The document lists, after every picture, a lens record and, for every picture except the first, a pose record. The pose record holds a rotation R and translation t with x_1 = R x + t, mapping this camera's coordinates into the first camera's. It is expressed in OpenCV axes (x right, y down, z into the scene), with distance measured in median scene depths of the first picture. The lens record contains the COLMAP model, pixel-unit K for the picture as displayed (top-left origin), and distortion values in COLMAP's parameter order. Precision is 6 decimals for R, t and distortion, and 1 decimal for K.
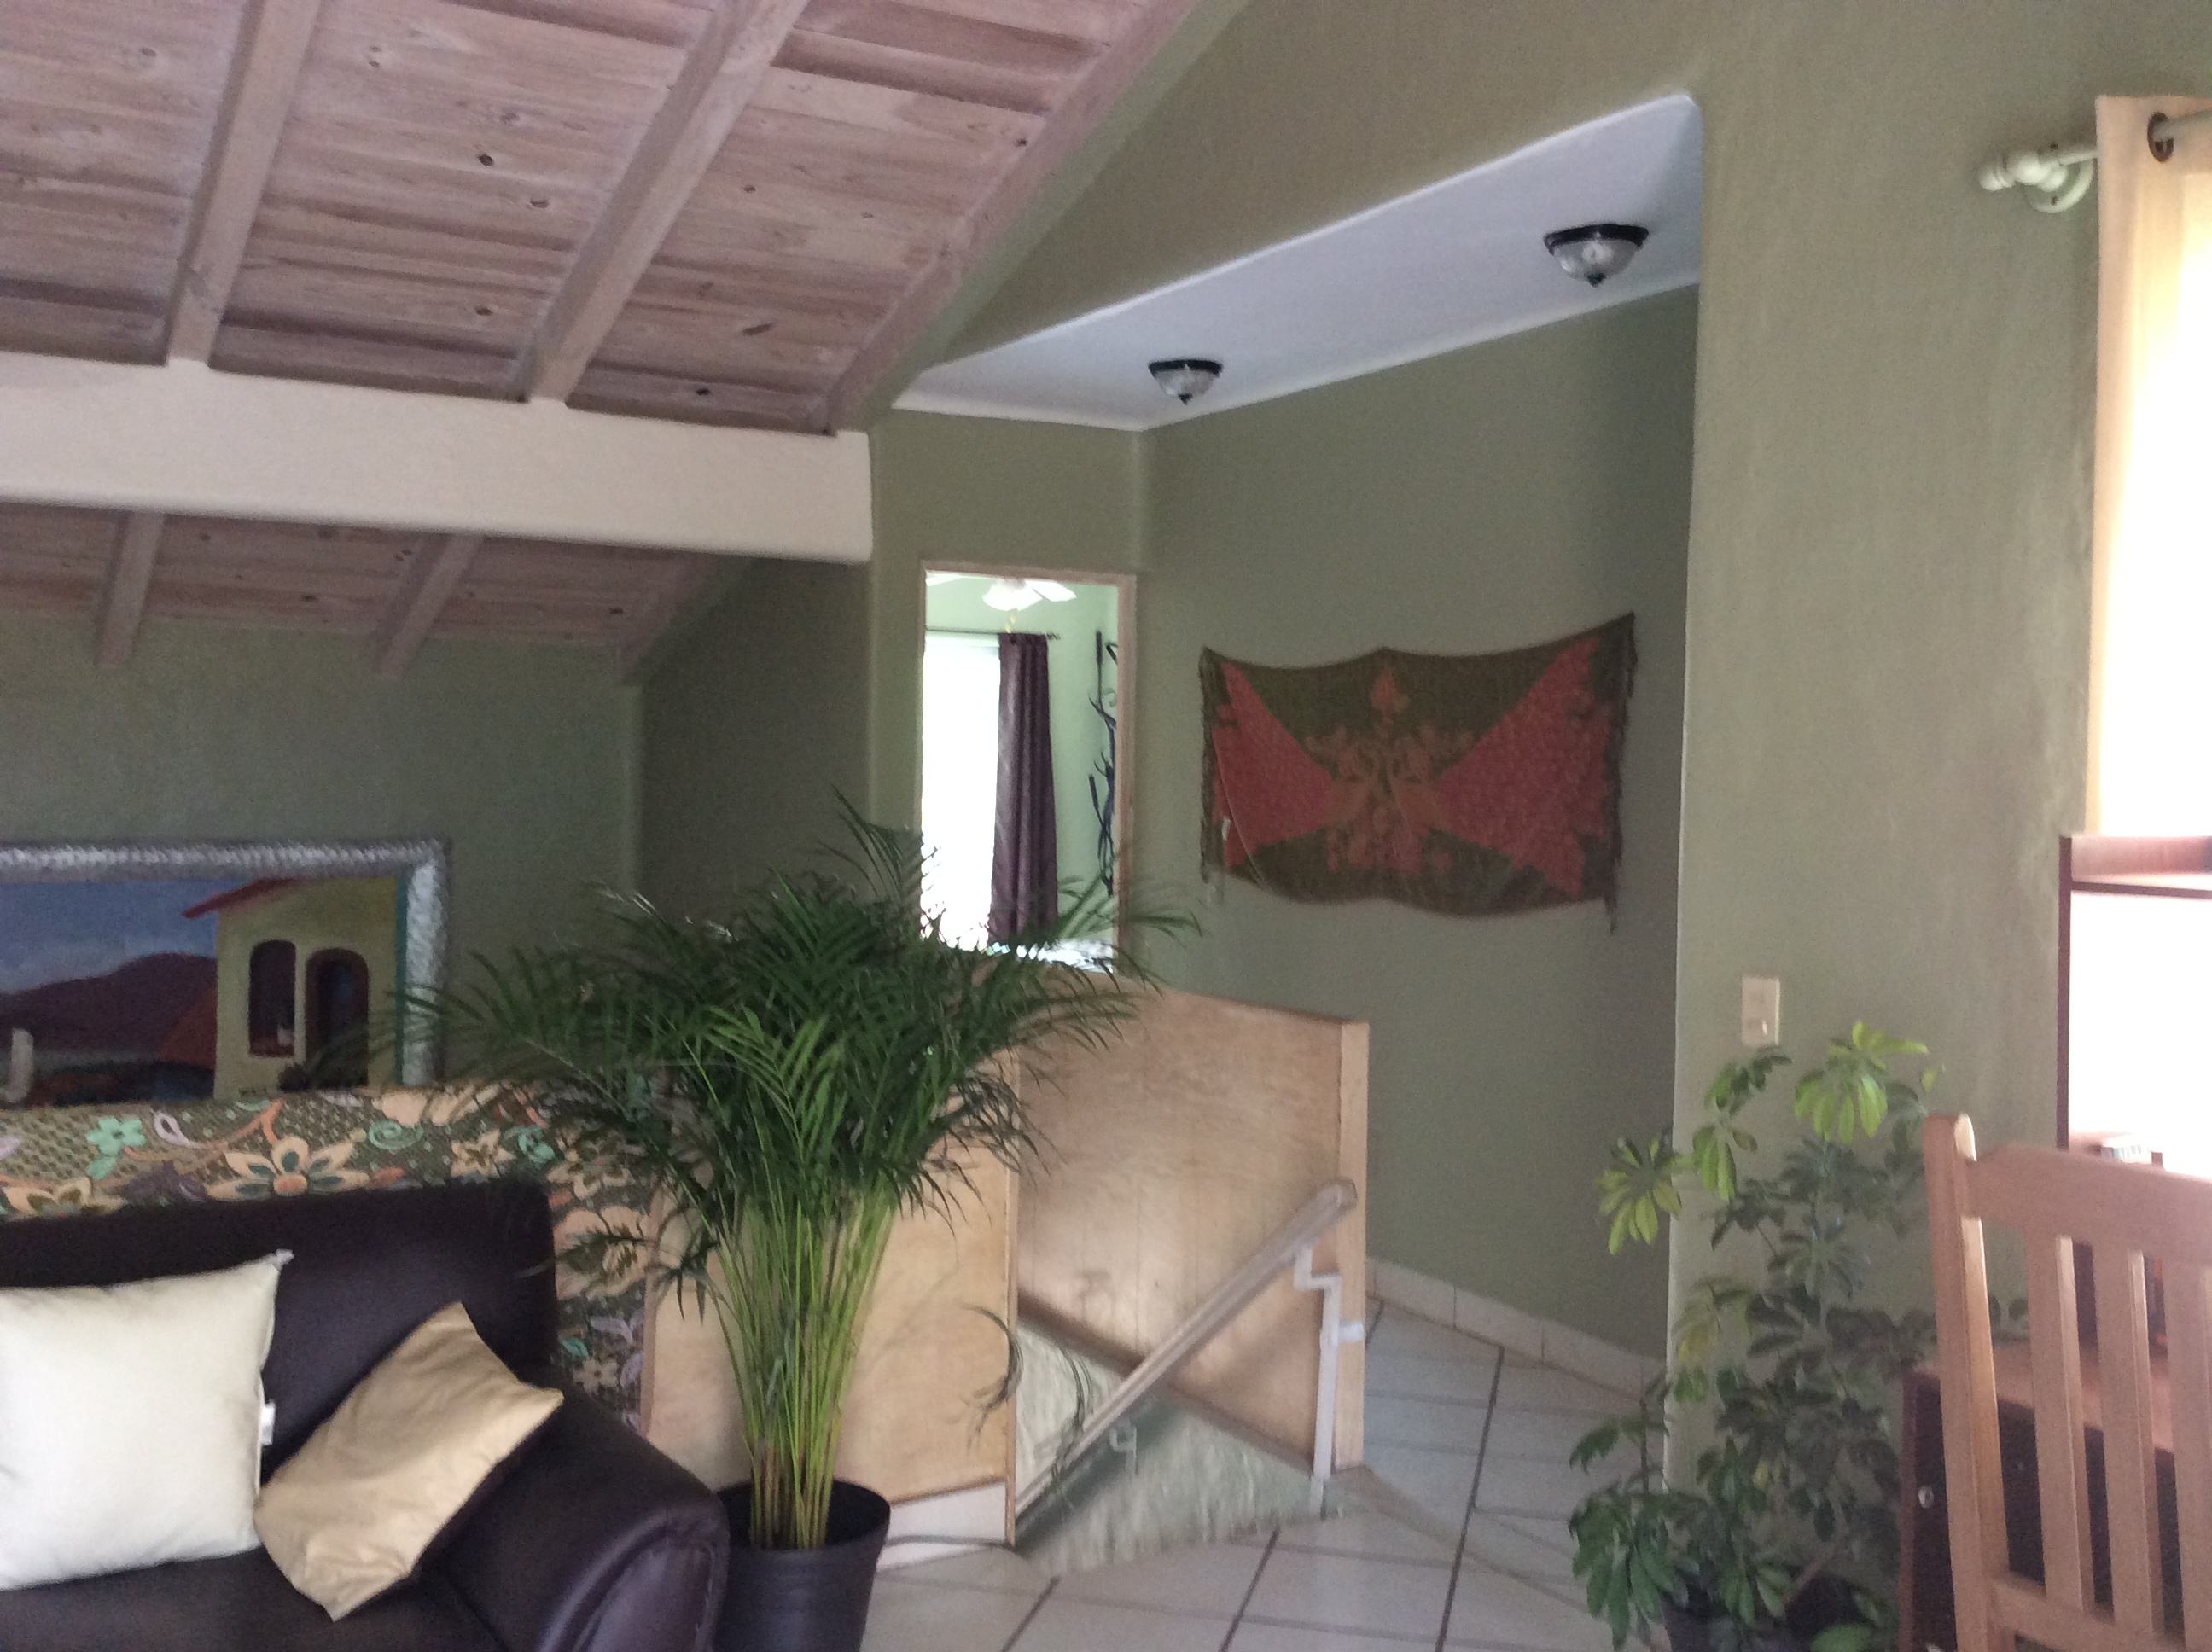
lens RADIAL K [[2040.0, 0, 1167.0], [0, 2040.0, 791.7], [0, 0, 1]] dist [0.037405, 0.000000]
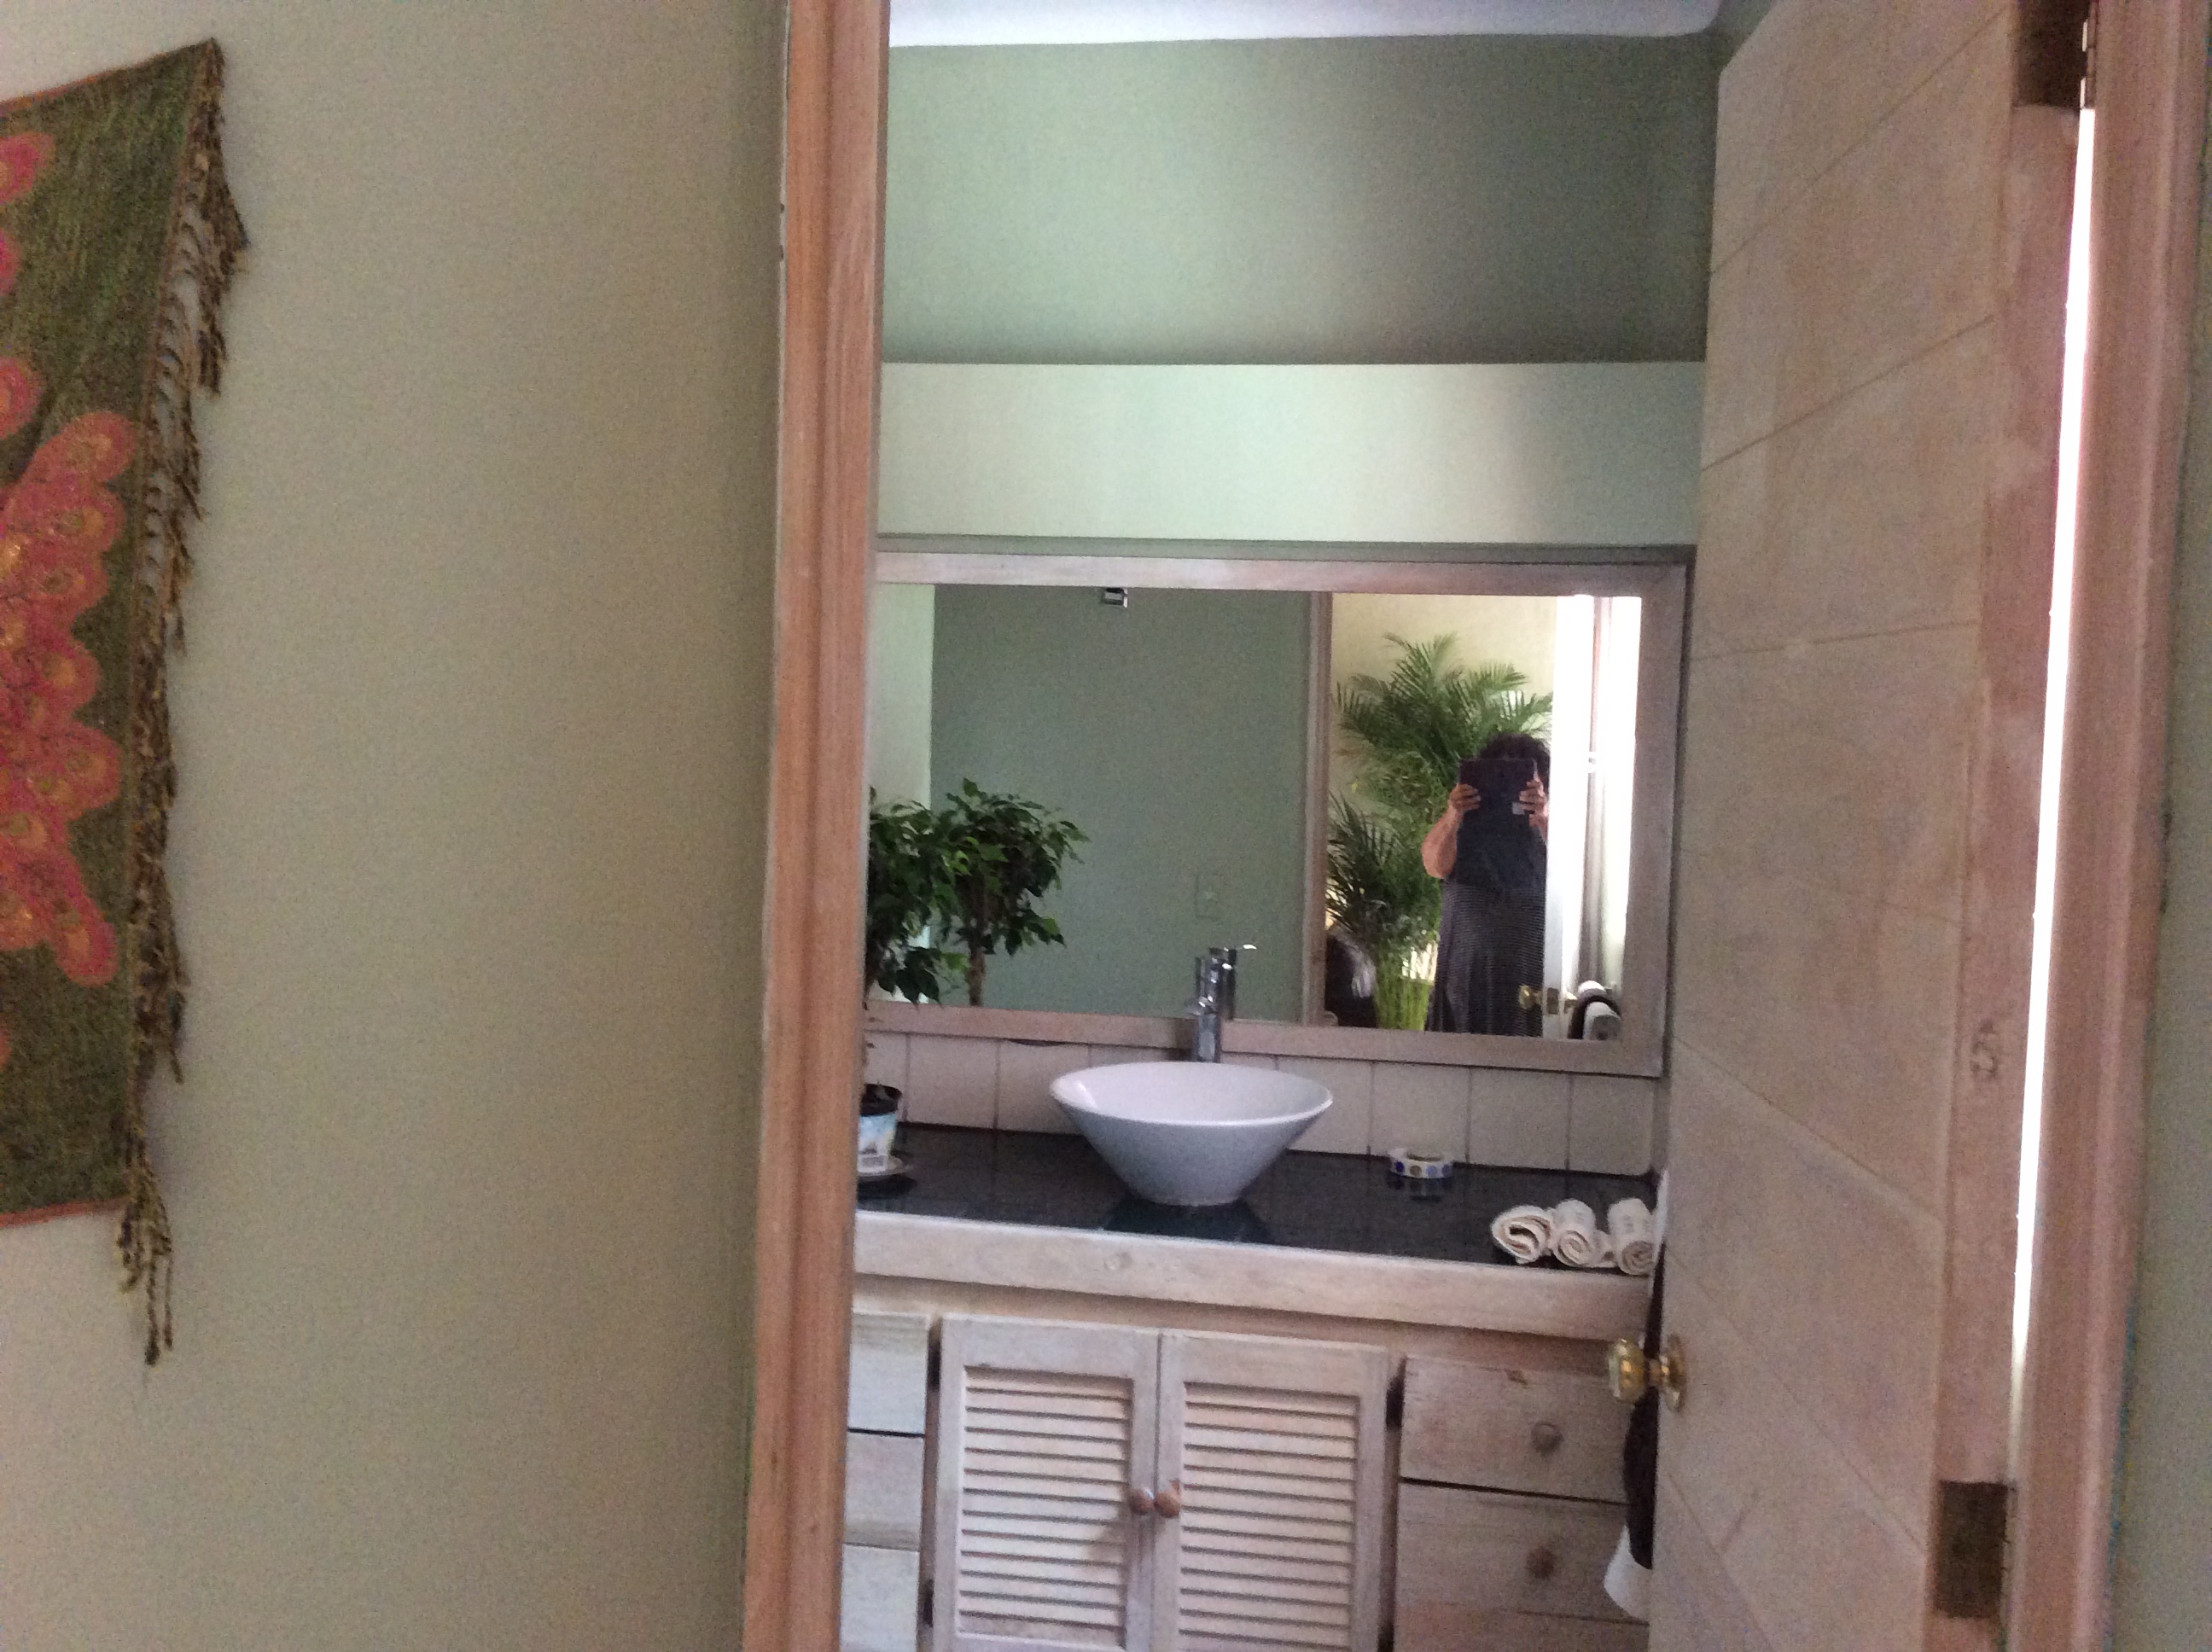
lens RADIAL K [[2040.0, 0, 1105.8], [0, 2040.0, 826.4], [0, 0, 1]] dist [0.037405, 0.000000]
pose [[0.674505, -0.018460, 0.738039, 0.108228], [-0.012073, 0.999278, 0.036028, -0.004162], [-0.738171, -0.033211, 0.673795, 0.708600]]
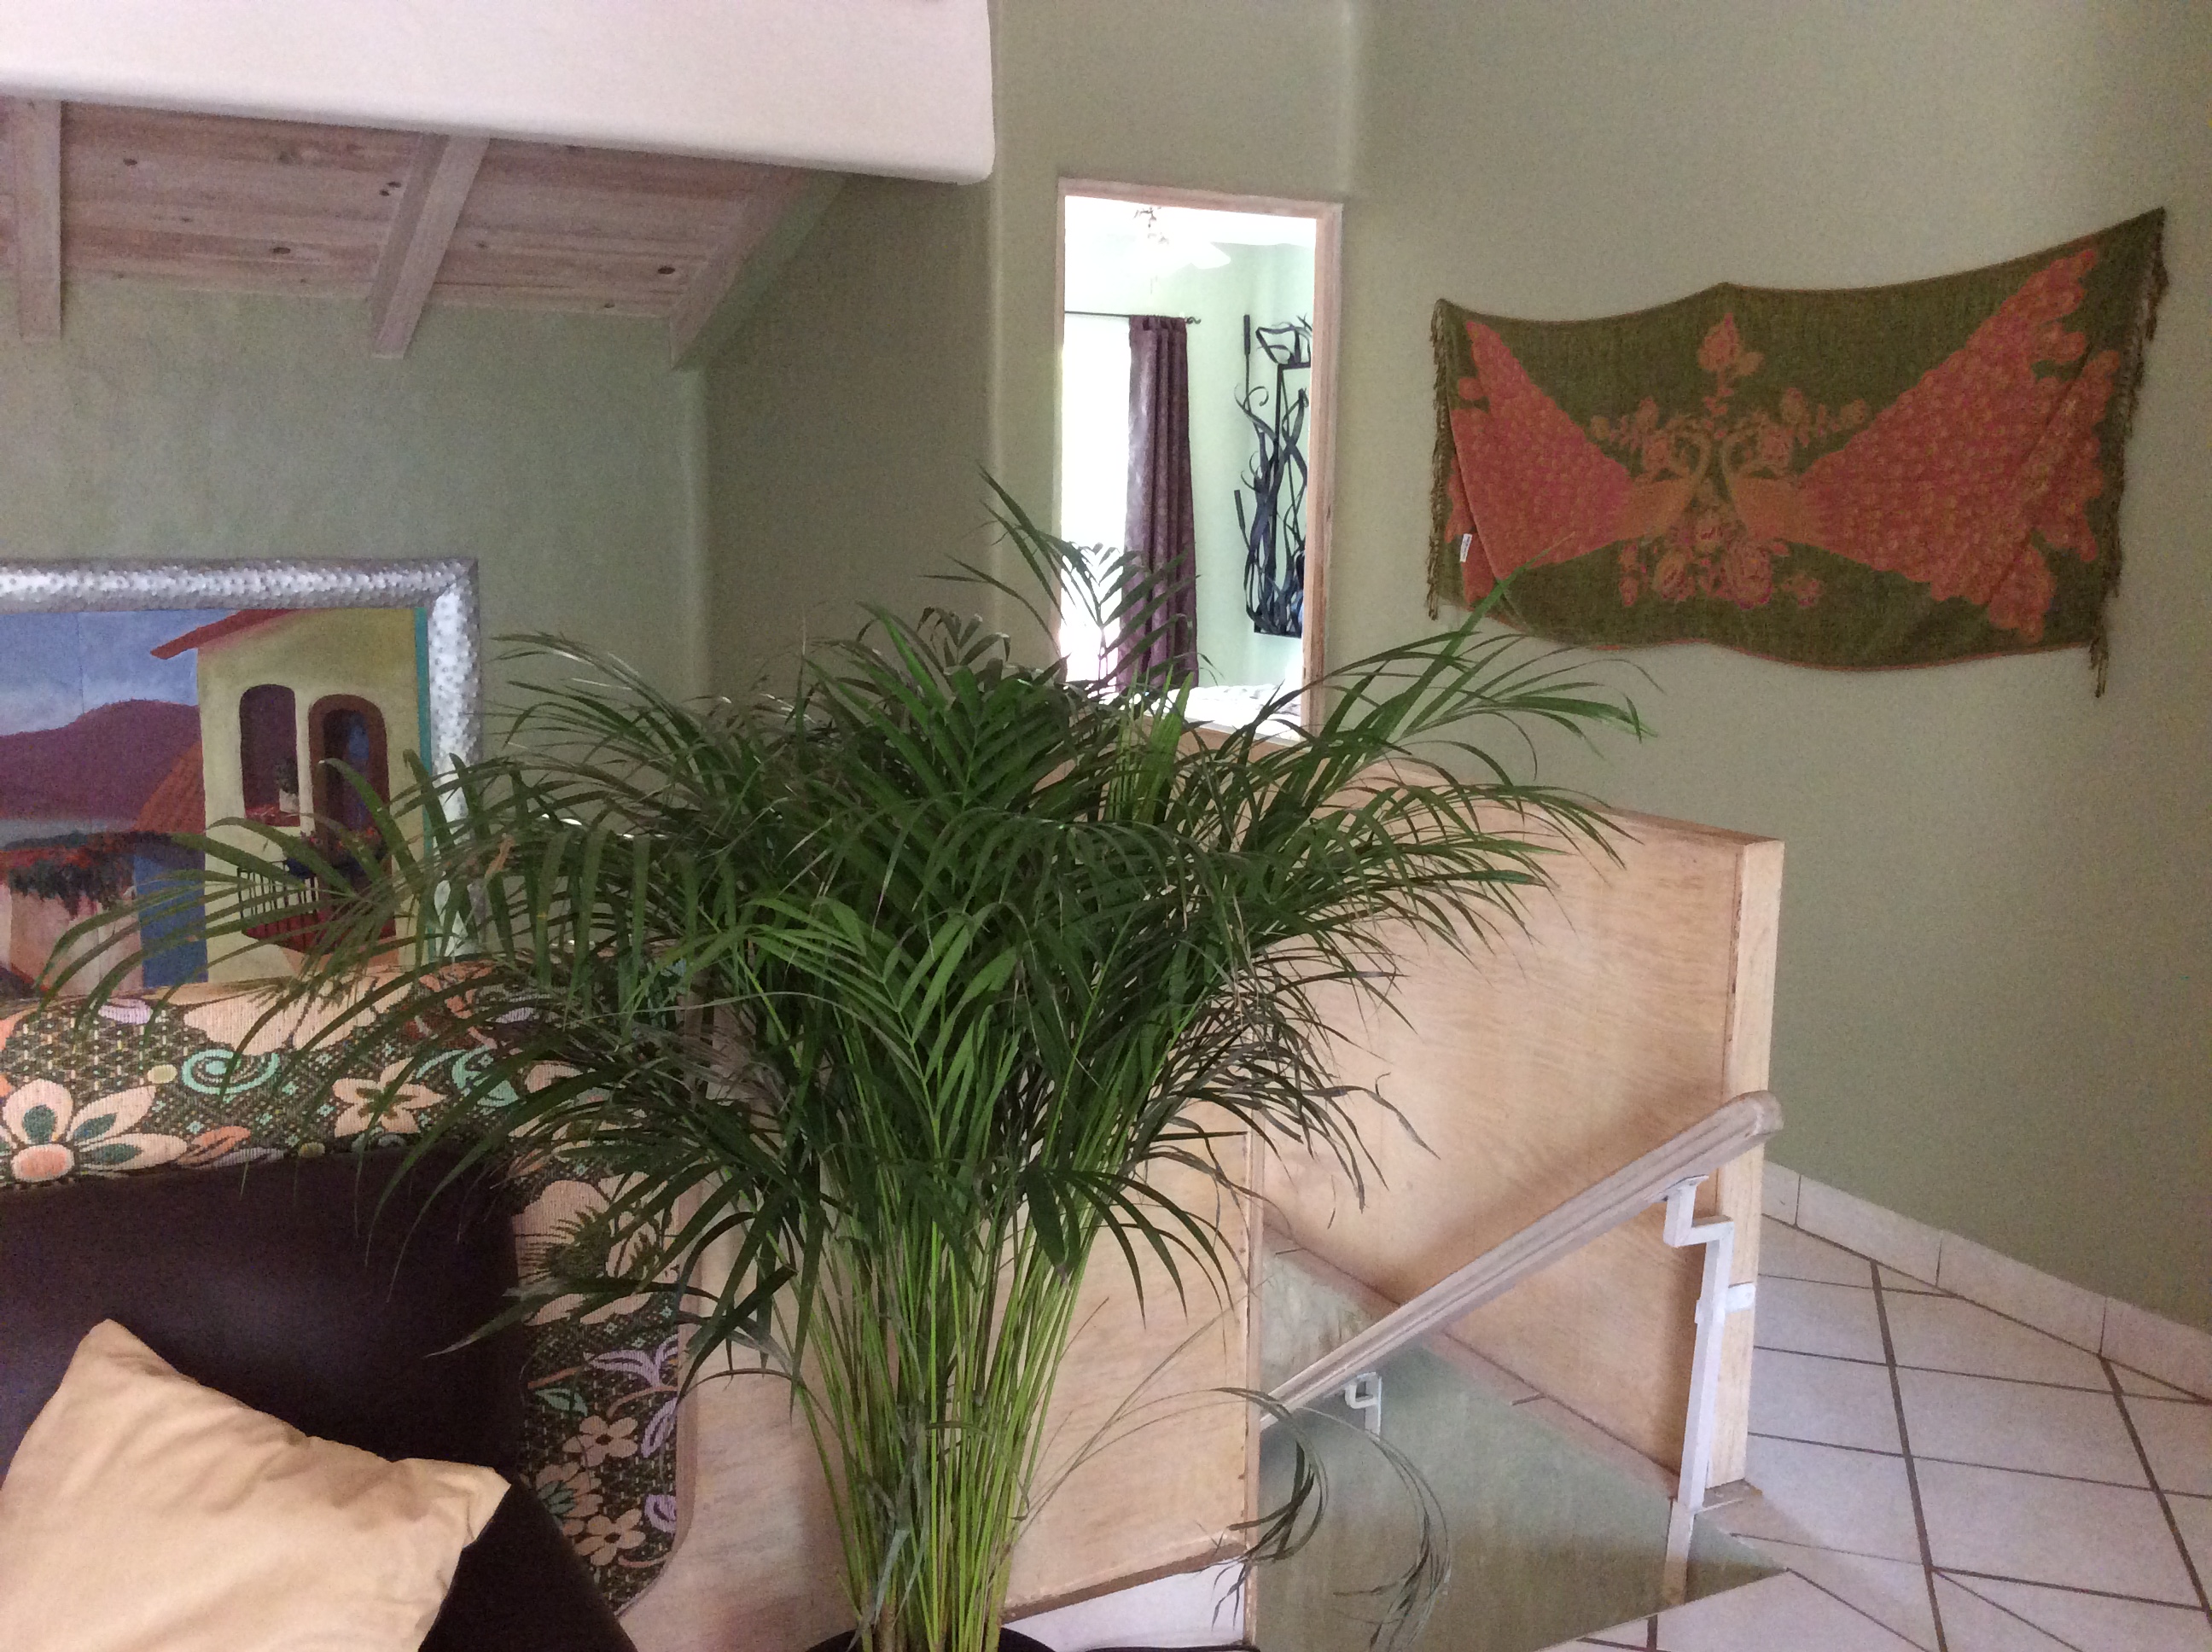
lens RADIAL K [[2040.0, 0, 1104.0], [0, 2040.0, 819.8], [0, 0, 1]] dist [0.037405, 0.000000]
pose [[0.997157, 0.009707, -0.074719, -0.055230], [0.001261, 0.989378, 0.145358, 0.009238], [0.075336, -0.145039, 0.986554, 0.280185]]
